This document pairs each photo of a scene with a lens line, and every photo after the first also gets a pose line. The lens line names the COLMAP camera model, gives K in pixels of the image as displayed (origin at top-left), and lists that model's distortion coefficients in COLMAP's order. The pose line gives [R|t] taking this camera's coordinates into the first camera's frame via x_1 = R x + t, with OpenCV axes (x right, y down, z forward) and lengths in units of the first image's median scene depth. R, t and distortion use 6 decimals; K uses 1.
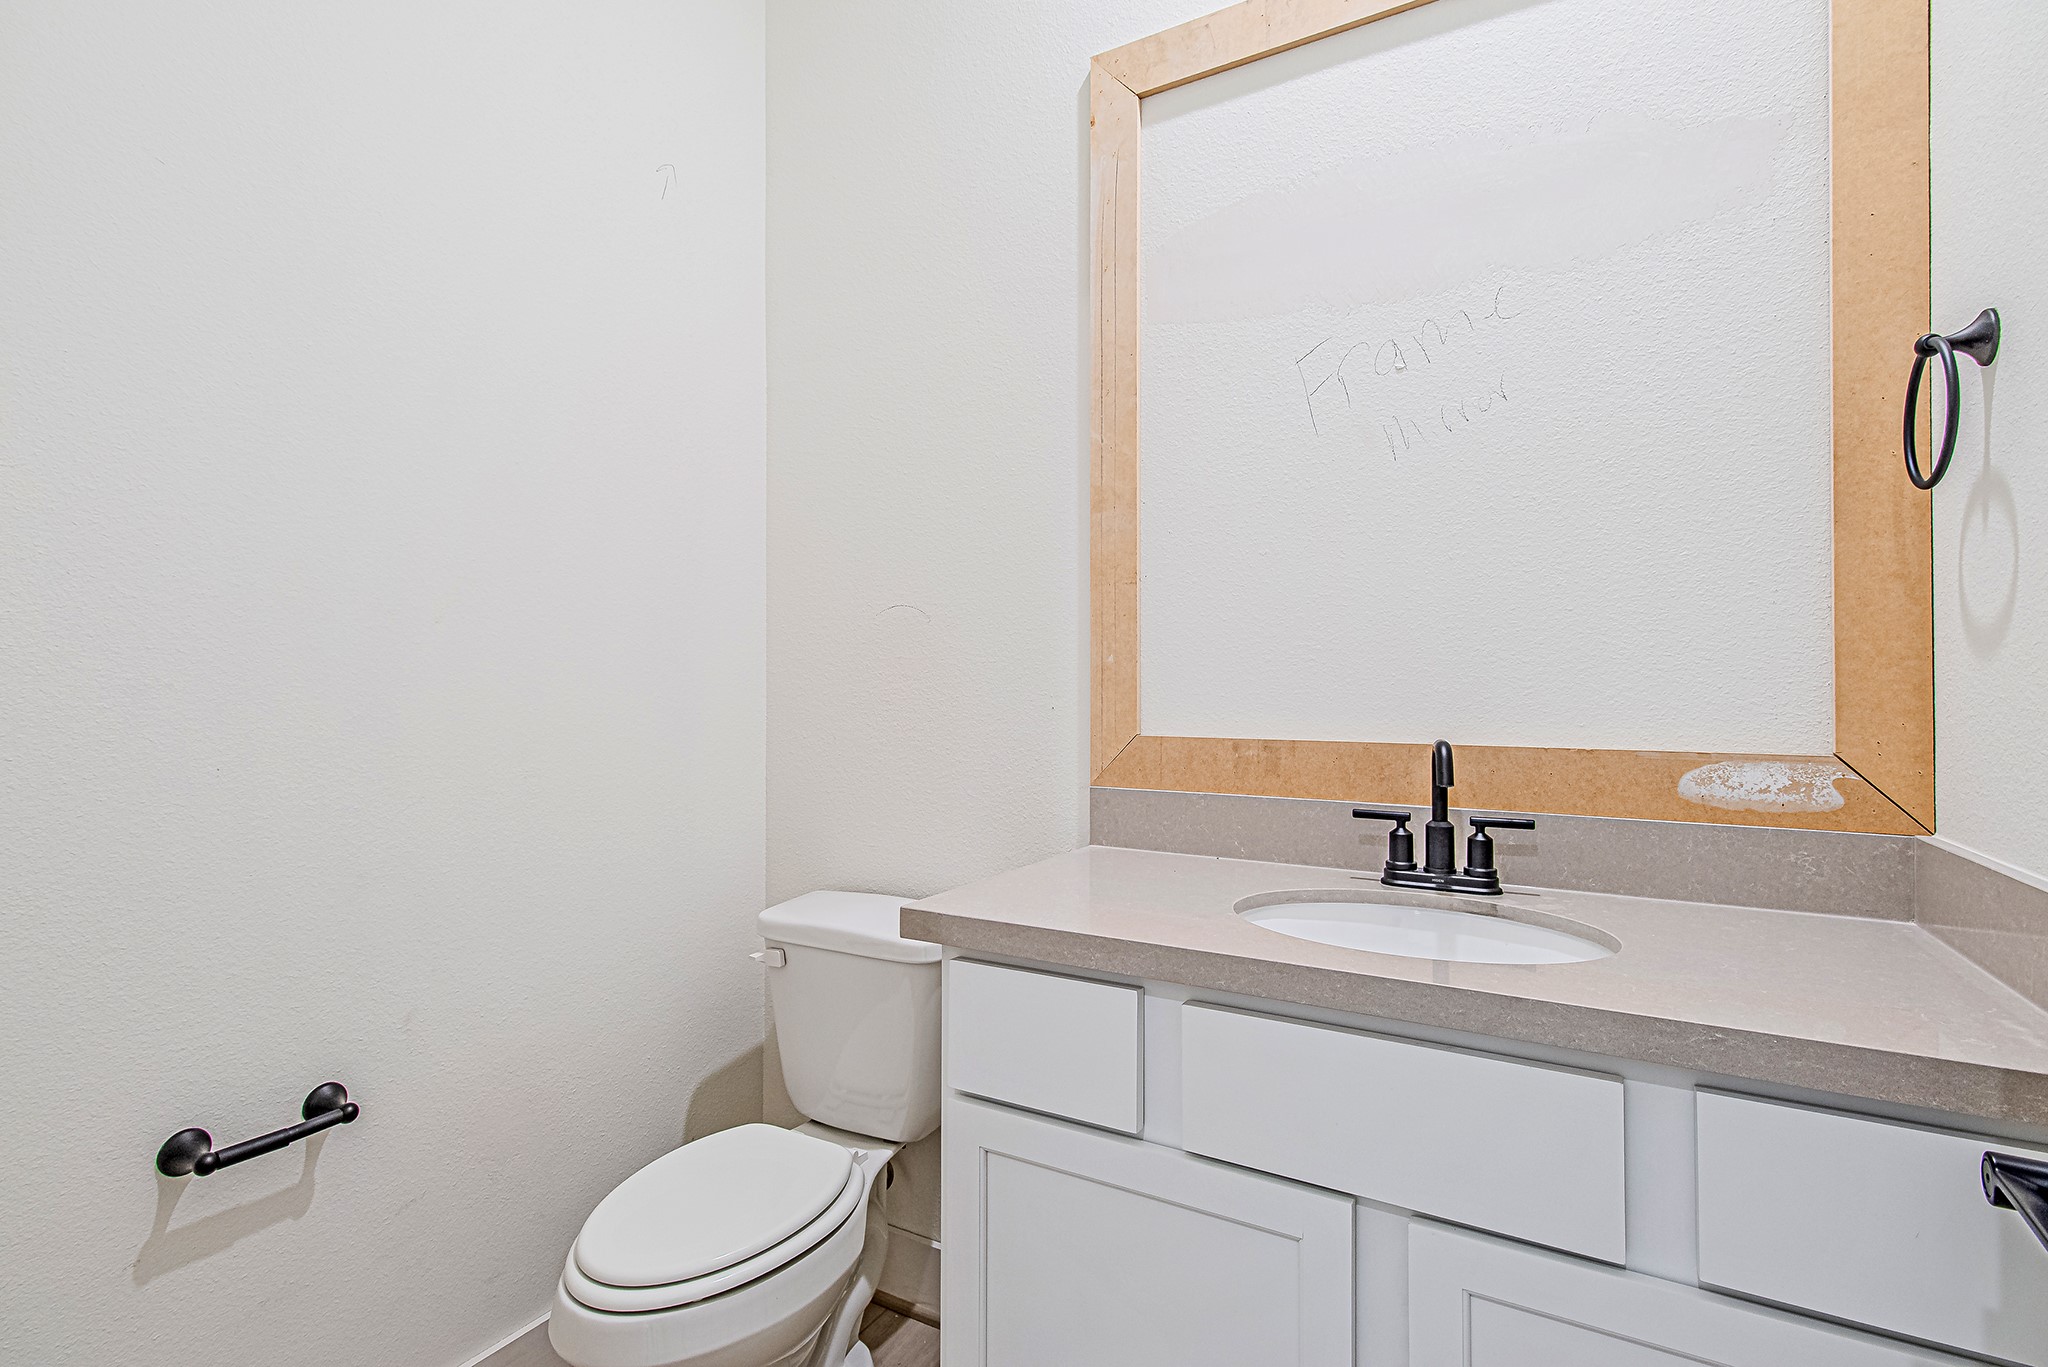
lens RADIAL K [[988.9, 0, 1013.2], [0, 988.9, 678.6], [0, 0, 1]] dist [0.001491, -0.000940]
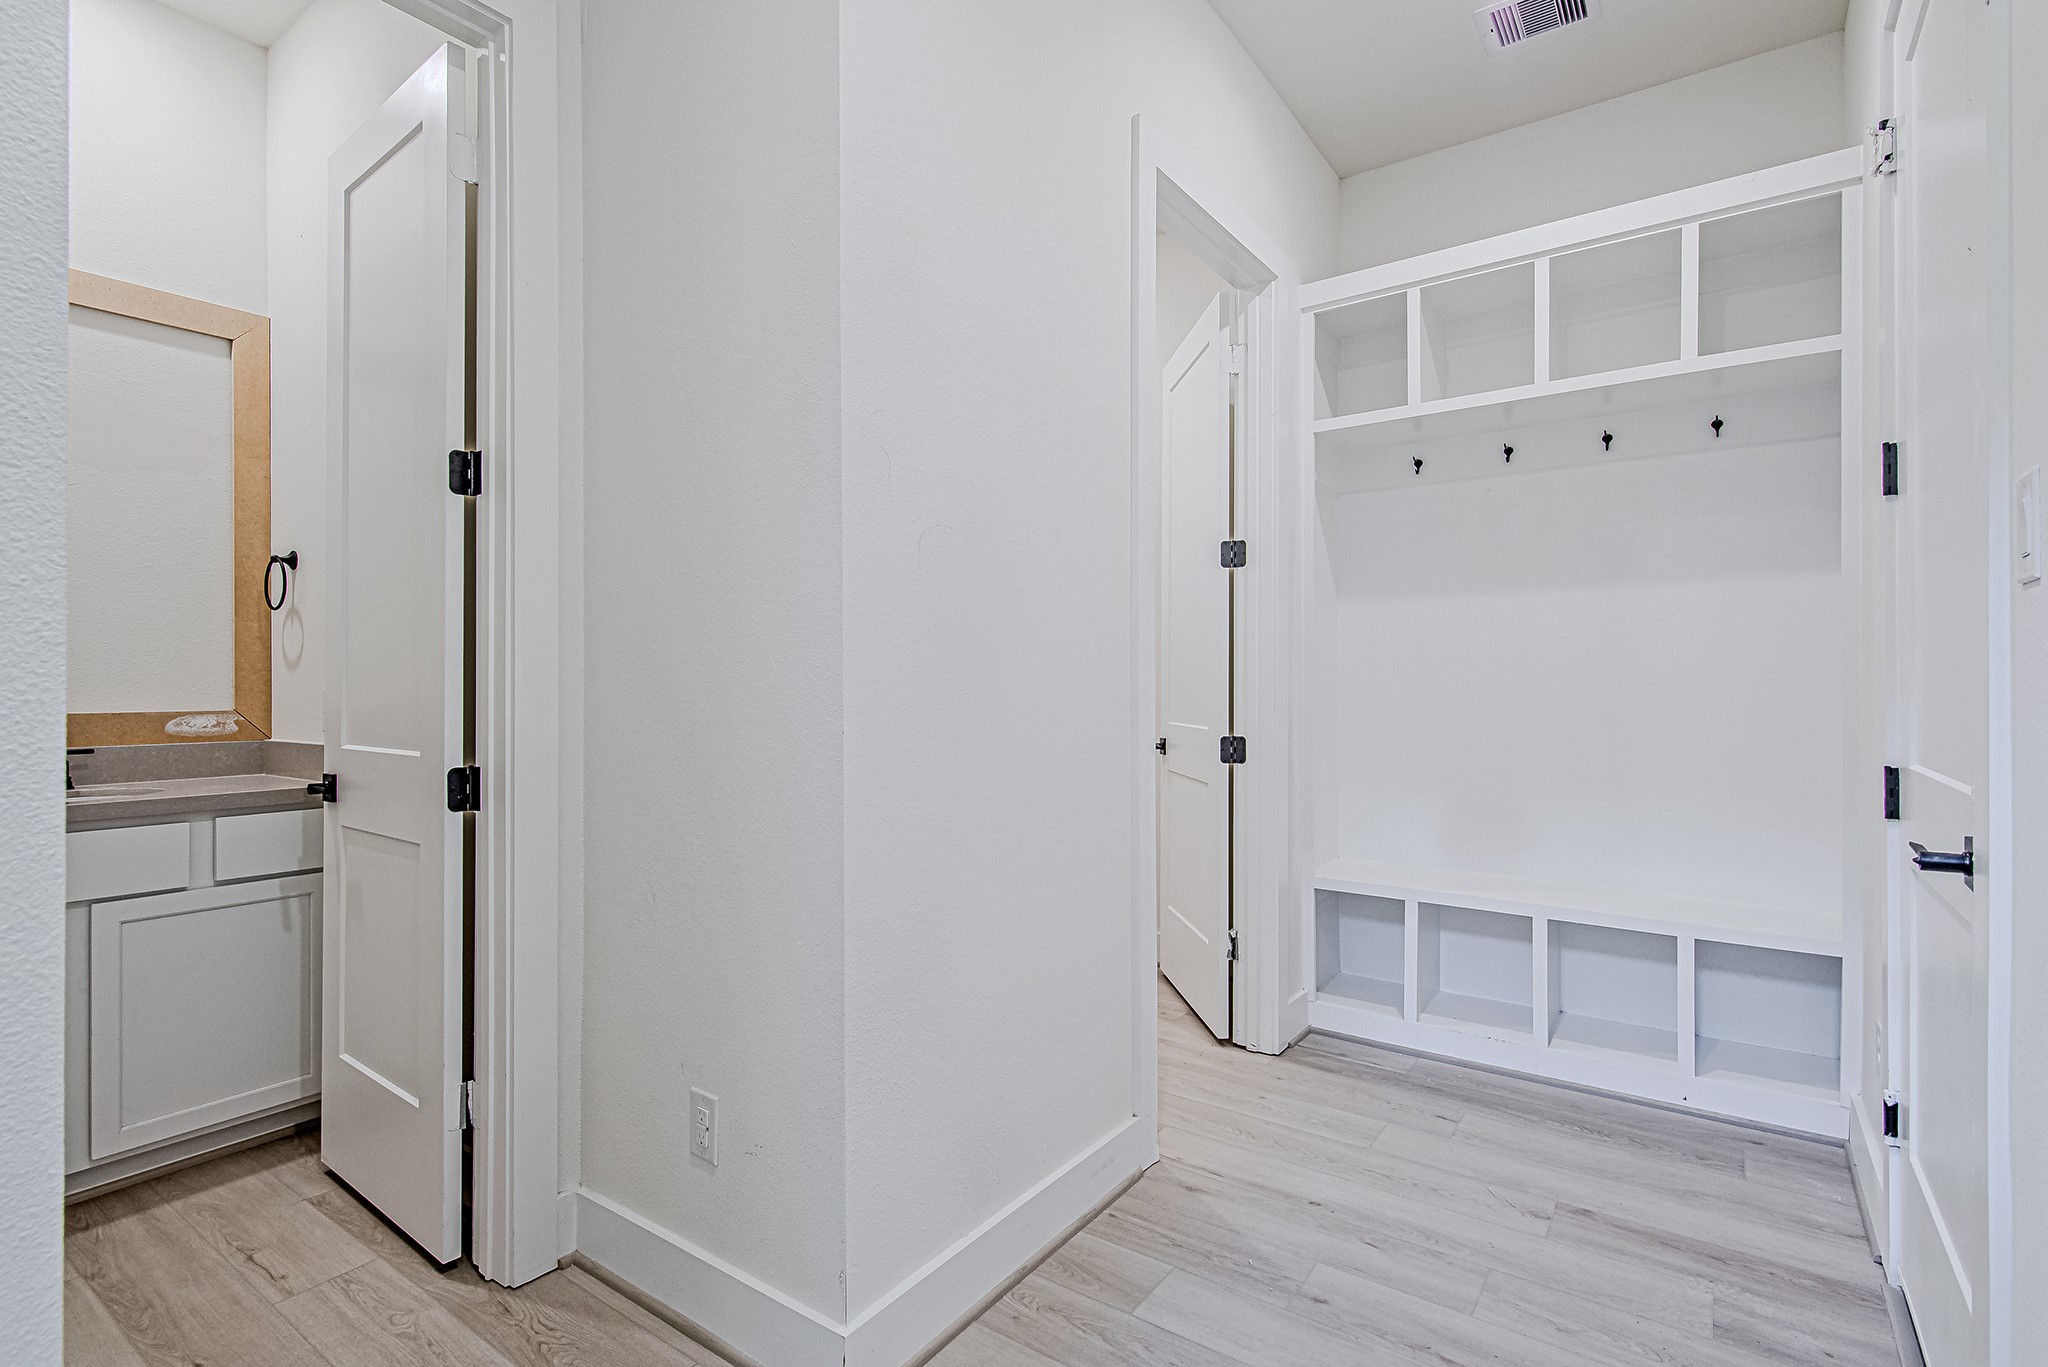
lens RADIAL K [[988.9, 0, 1013.2], [0, 988.9, 678.6], [0, 0, 1]] dist [0.001491, -0.000940]
pose [[0.118389, -0.001545, 0.992966, -1.350160], [-0.005703, 0.999981, 0.002236, -0.015955], [-0.992951, -0.005927, 0.118378, -1.180432]]
